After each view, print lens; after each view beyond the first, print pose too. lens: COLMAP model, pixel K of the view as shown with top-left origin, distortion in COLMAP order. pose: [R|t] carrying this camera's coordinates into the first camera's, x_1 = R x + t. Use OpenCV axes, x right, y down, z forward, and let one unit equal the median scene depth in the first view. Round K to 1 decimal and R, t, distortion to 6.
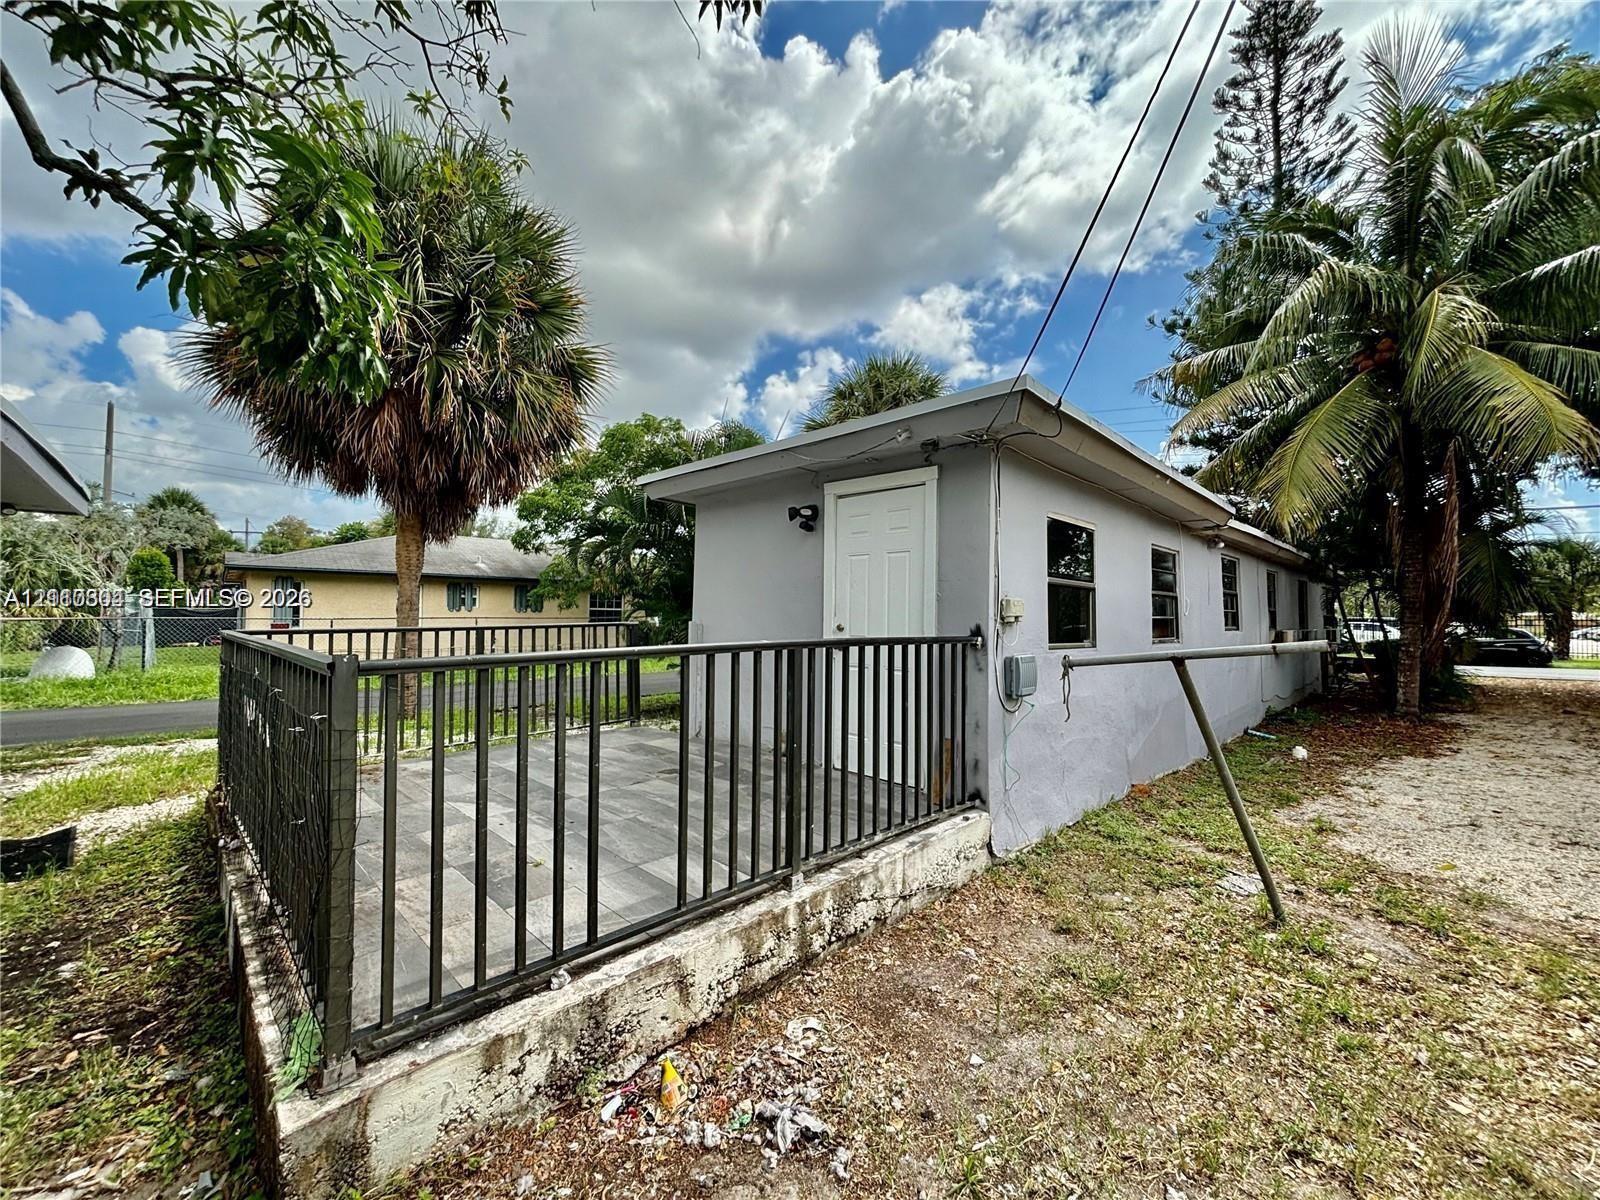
lens RADIAL K [[637.0, 0, 792.3], [0, 637.0, 600.0], [0, 0, 1]] dist [-0.006032, 0.003016]
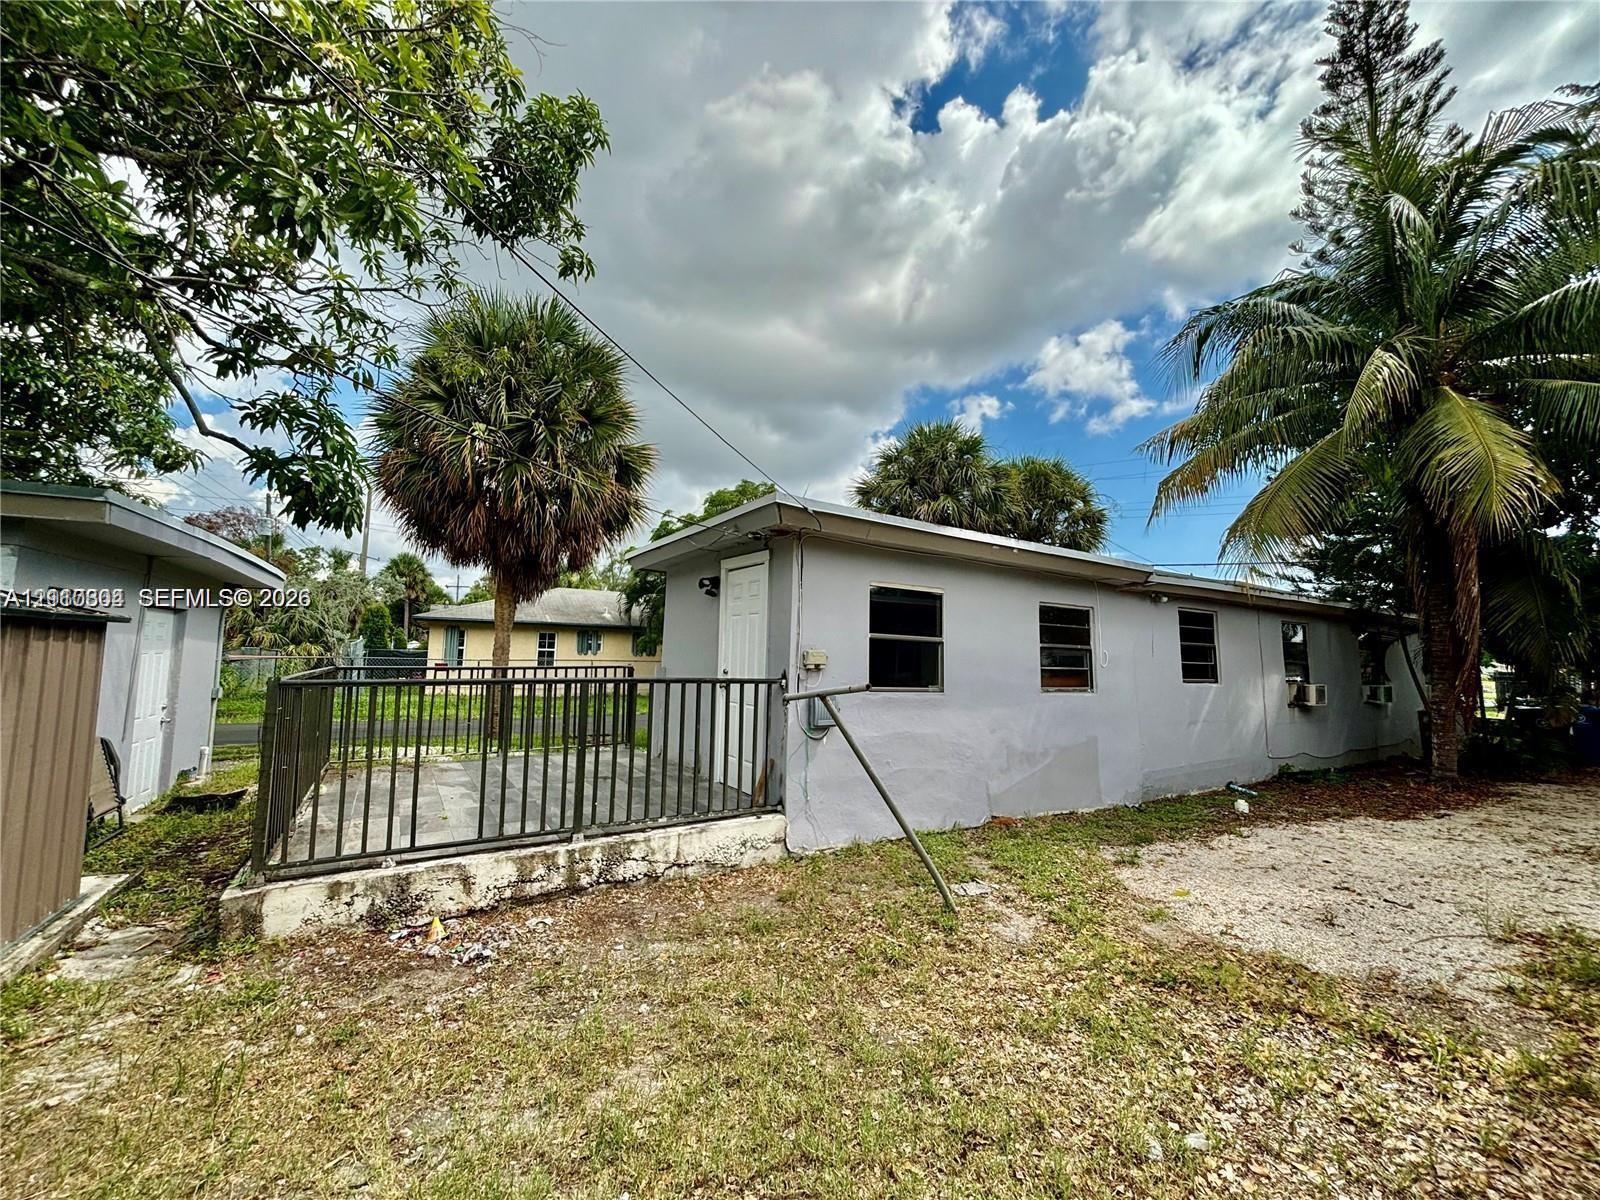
lens RADIAL K [[637.0, 0, 800.0], [0, 637.0, 600.7], [0, 0, 1]] dist [-0.006032, 0.003016]
pose [[0.973117, -0.008499, -0.230154, 0.630456], [-0.007904, 0.997498, -0.070254, -0.012971], [0.230175, 0.070185, 0.970615, -0.277594]]
